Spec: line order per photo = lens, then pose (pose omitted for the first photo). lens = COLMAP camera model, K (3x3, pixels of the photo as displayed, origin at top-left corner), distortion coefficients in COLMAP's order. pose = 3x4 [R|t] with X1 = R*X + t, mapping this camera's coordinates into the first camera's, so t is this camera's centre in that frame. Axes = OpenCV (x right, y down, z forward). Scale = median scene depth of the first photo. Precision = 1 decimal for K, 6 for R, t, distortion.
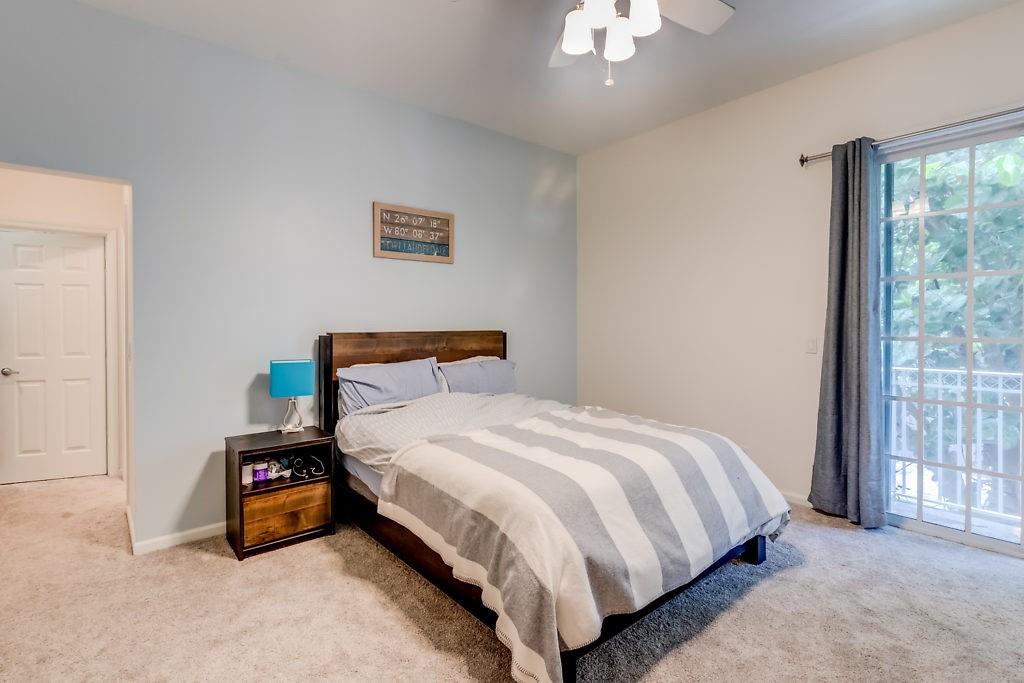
lens RADIAL K [[477.7, 0, 492.9], [0, 477.7, 326.7], [0, 0, 1]] dist [-0.002006, -0.000506]
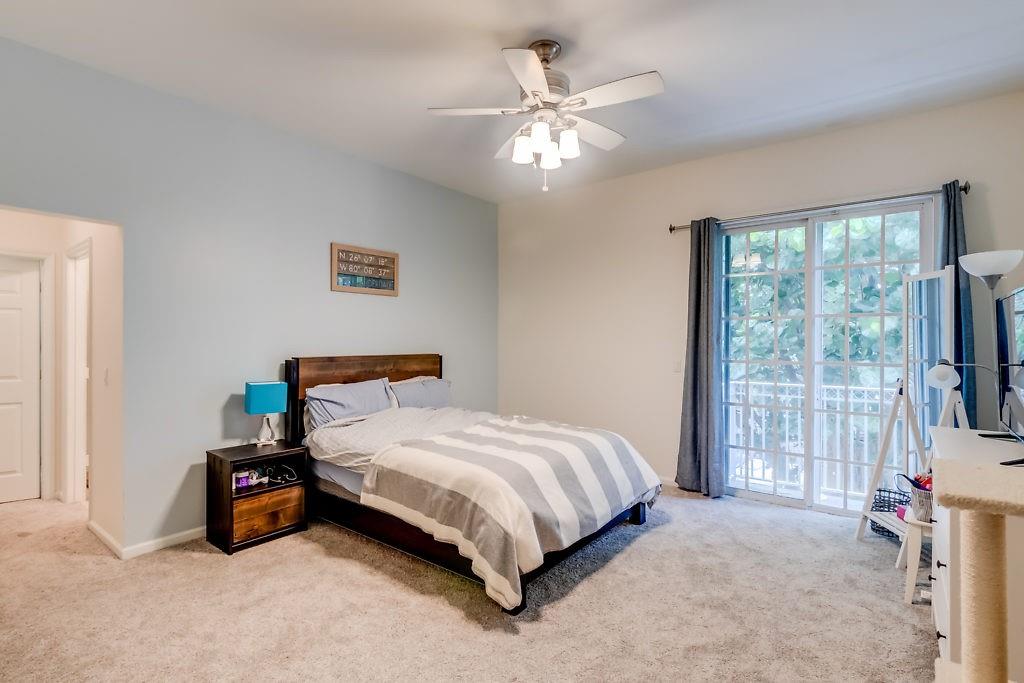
lens RADIAL K [[492.1, 0, 476.9], [0, 492.1, 340.6], [0, 0, 1]] dist [-0.001327, -0.000625]
pose [[0.983391, 0.002557, 0.181483, -0.149734], [-0.001850, 0.999990, -0.004070, -0.027918], [-0.181492, 0.003666, 0.983386, -0.279144]]
